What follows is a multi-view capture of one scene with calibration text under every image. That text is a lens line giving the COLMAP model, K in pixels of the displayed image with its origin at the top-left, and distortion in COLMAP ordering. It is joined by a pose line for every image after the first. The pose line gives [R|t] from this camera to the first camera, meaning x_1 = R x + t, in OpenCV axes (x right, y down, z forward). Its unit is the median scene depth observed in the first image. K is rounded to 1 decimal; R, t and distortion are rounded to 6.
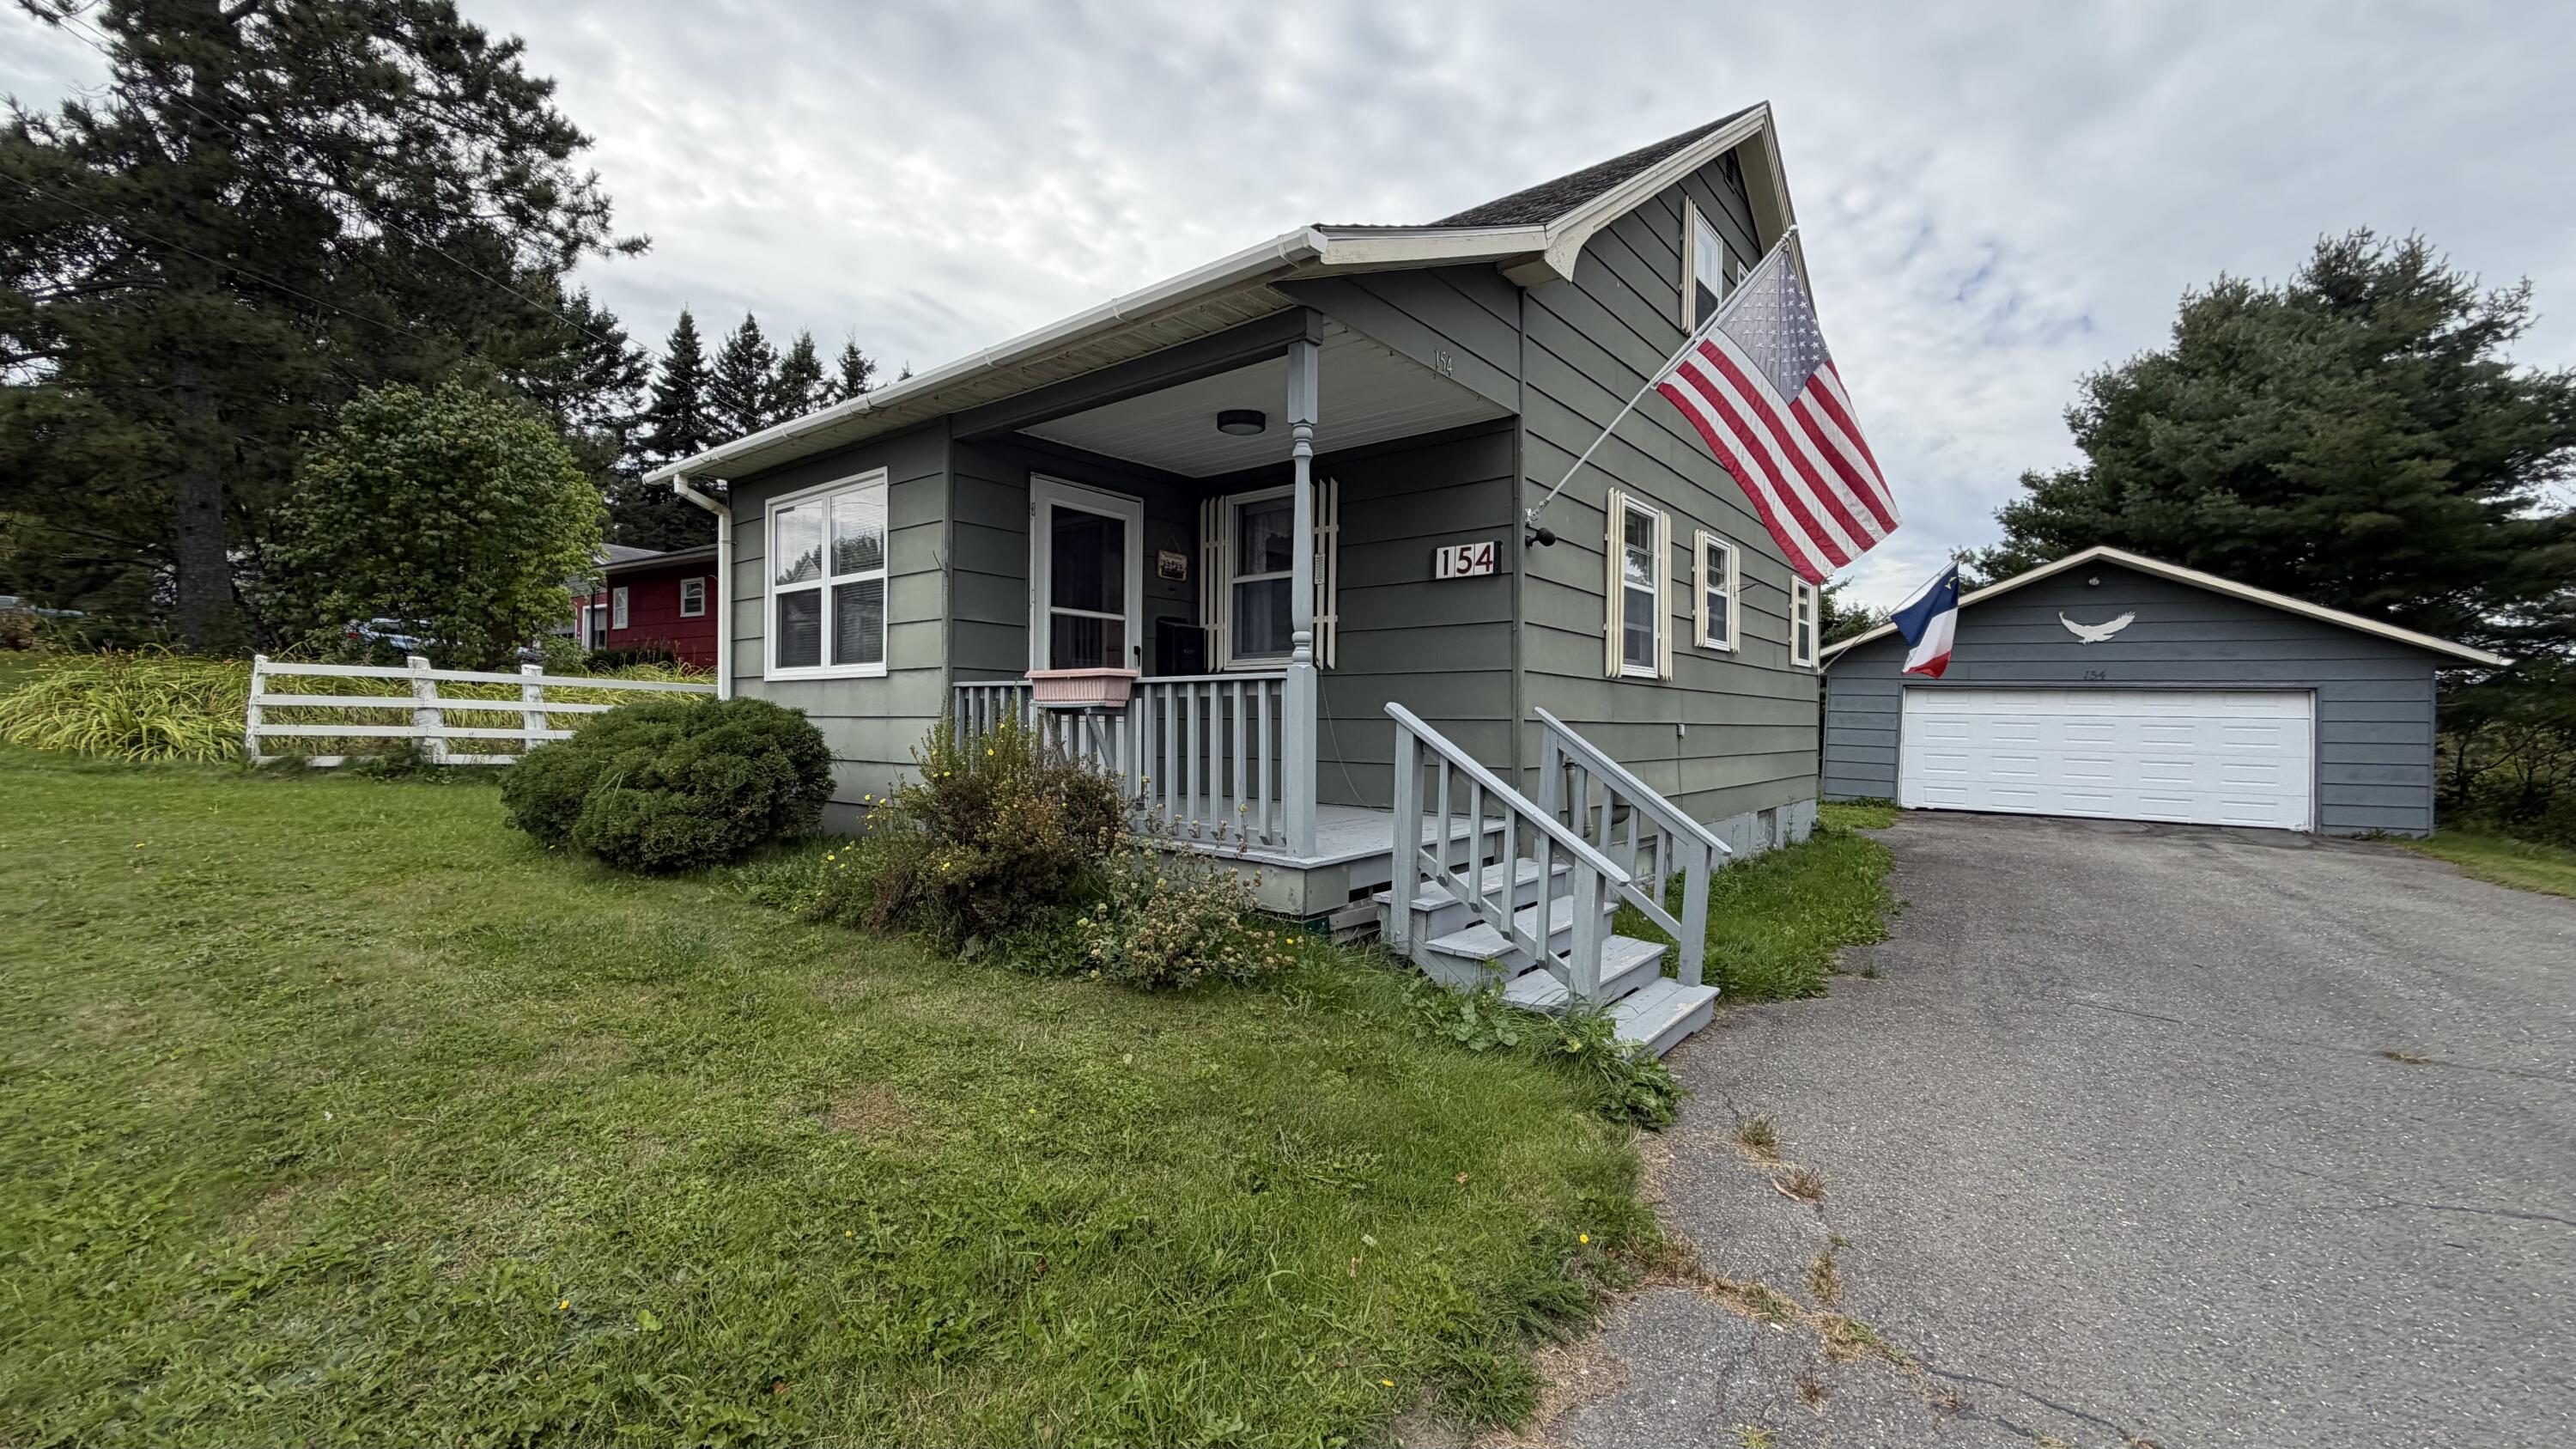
lens RADIAL K [[1022.1, 0, 1294.8], [0, 1022.1, 727.9], [0, 0, 1]] dist [-0.002322, 0.000536]
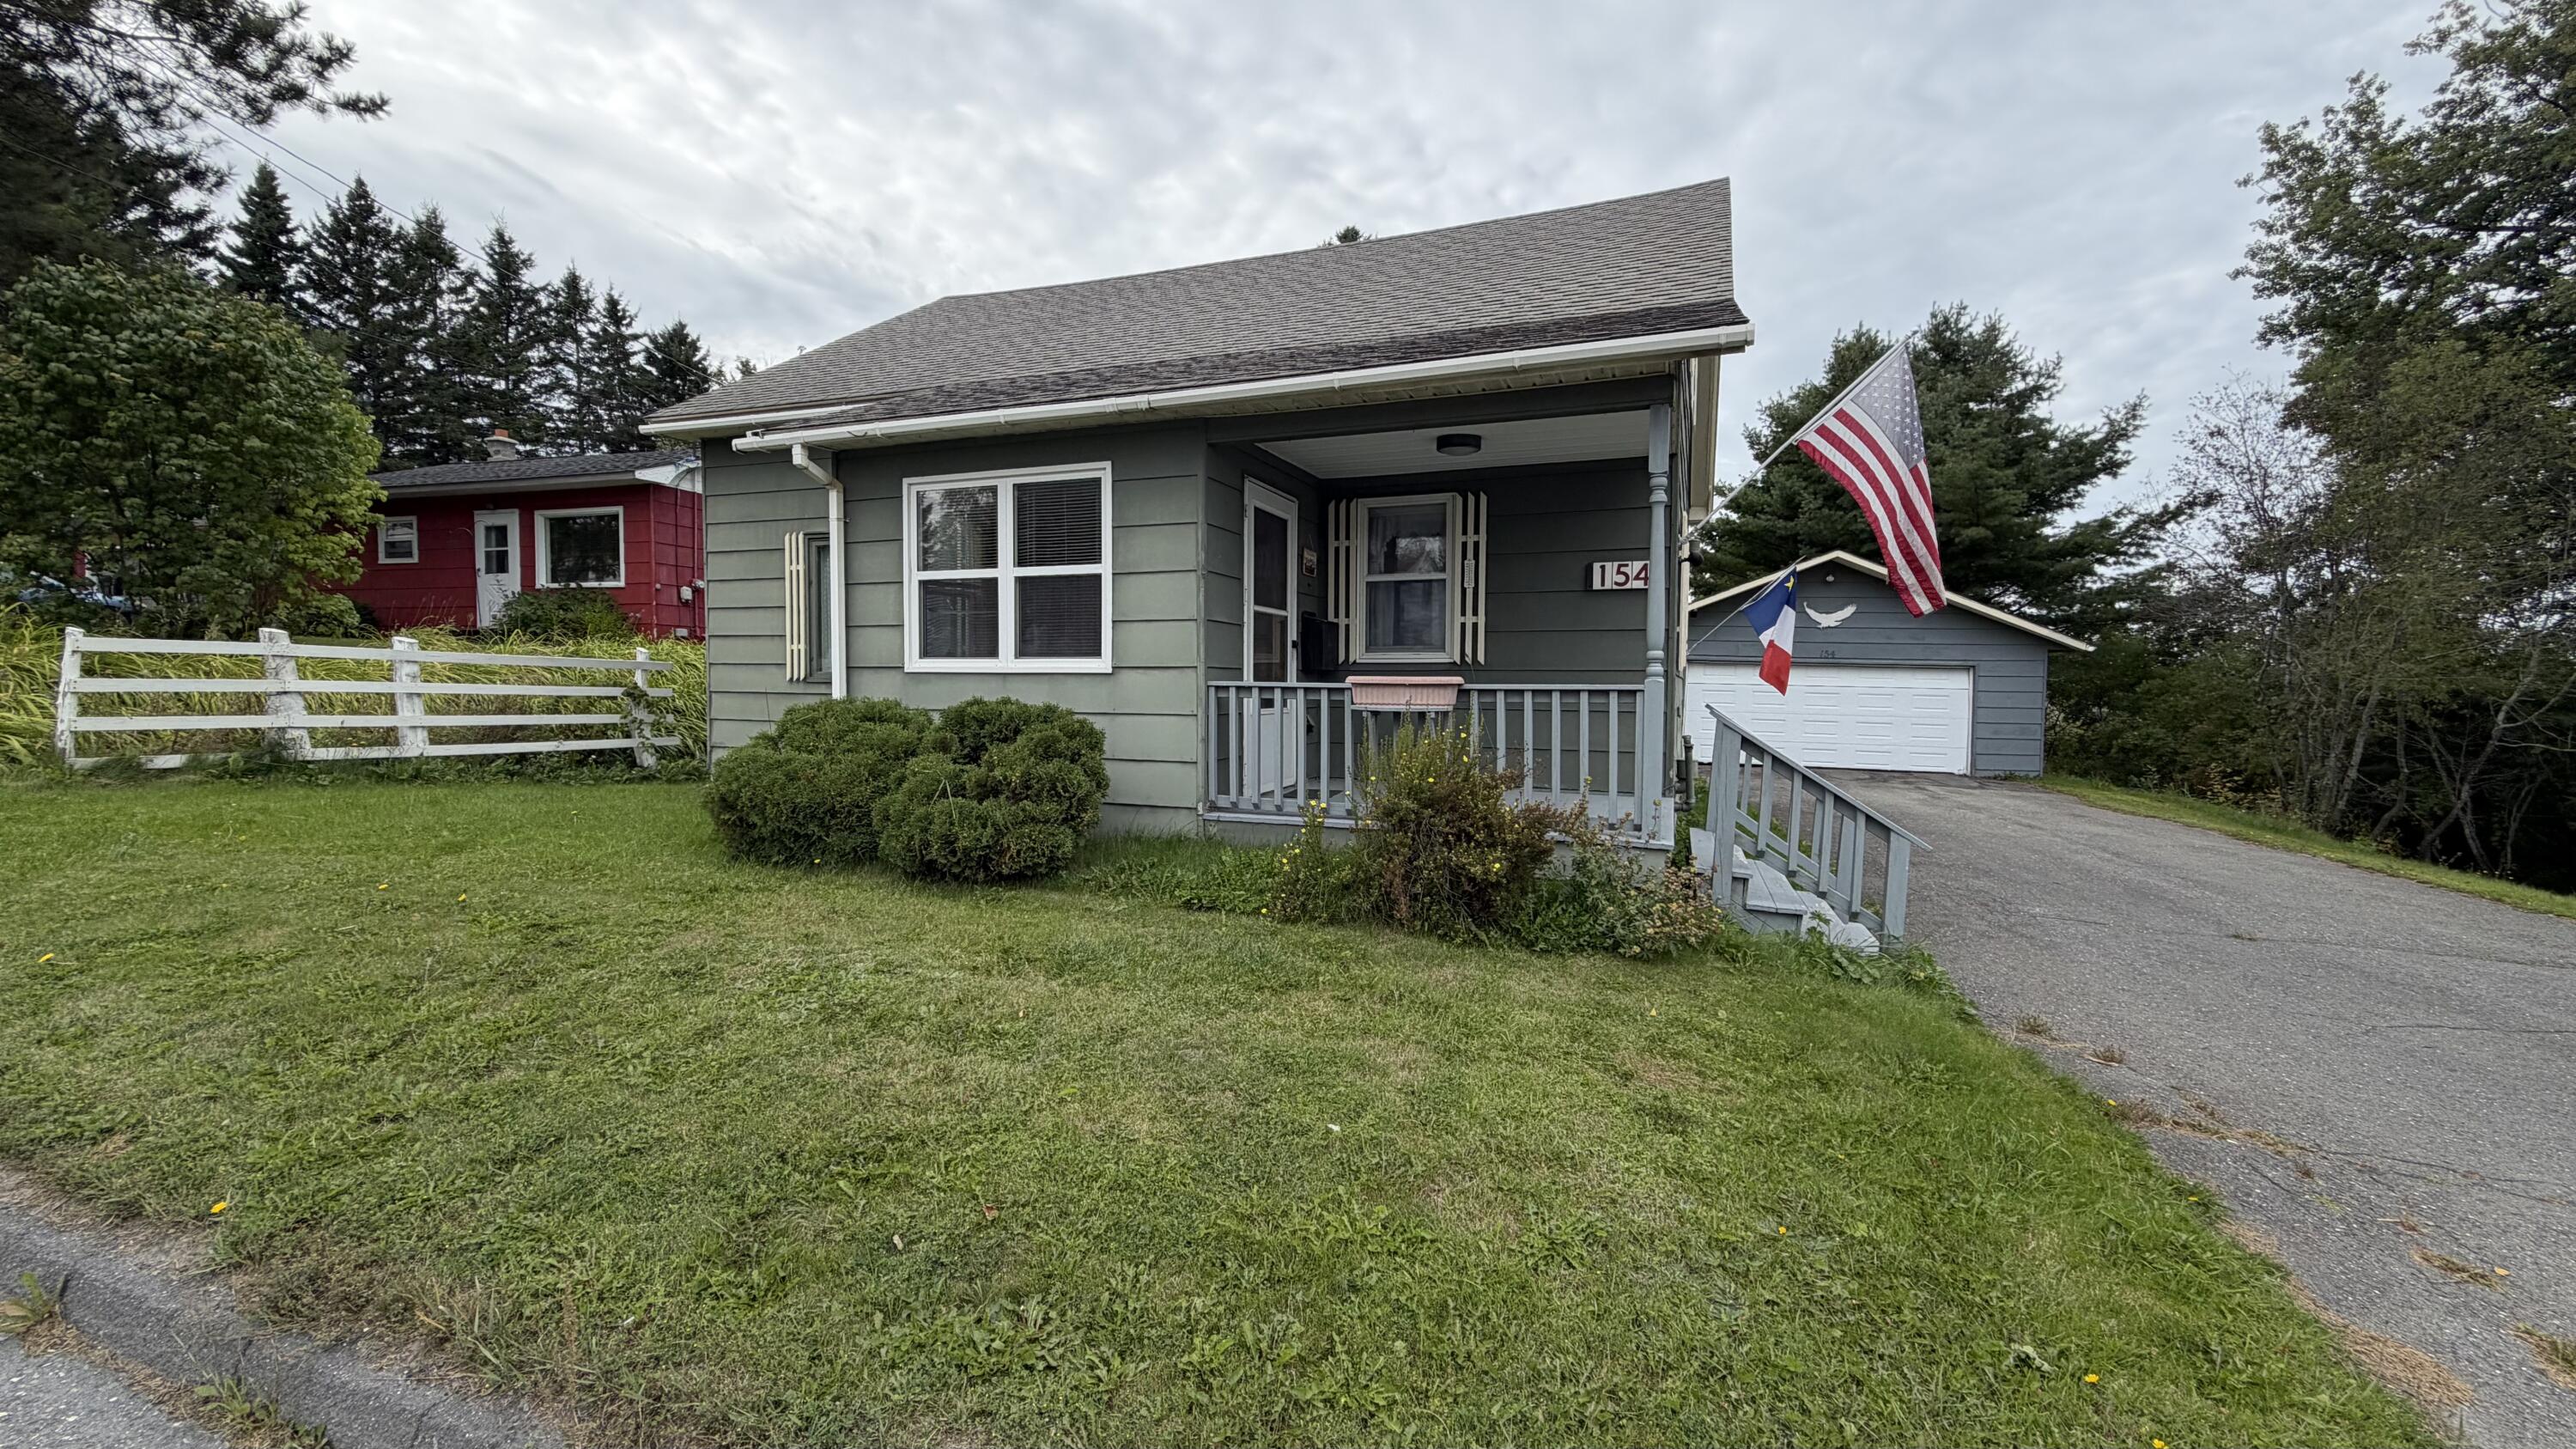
lens RADIAL K [[1022.1, 0, 1272.5], [0, 1022.1, 744.6], [0, 0, 1]] dist [-0.002322, 0.000536]
pose [[0.955705, -0.019656, 0.293670, -0.273151], [0.001734, 0.998126, 0.061162, -0.020983], [-0.294321, -0.057944, 0.953948, -0.003220]]
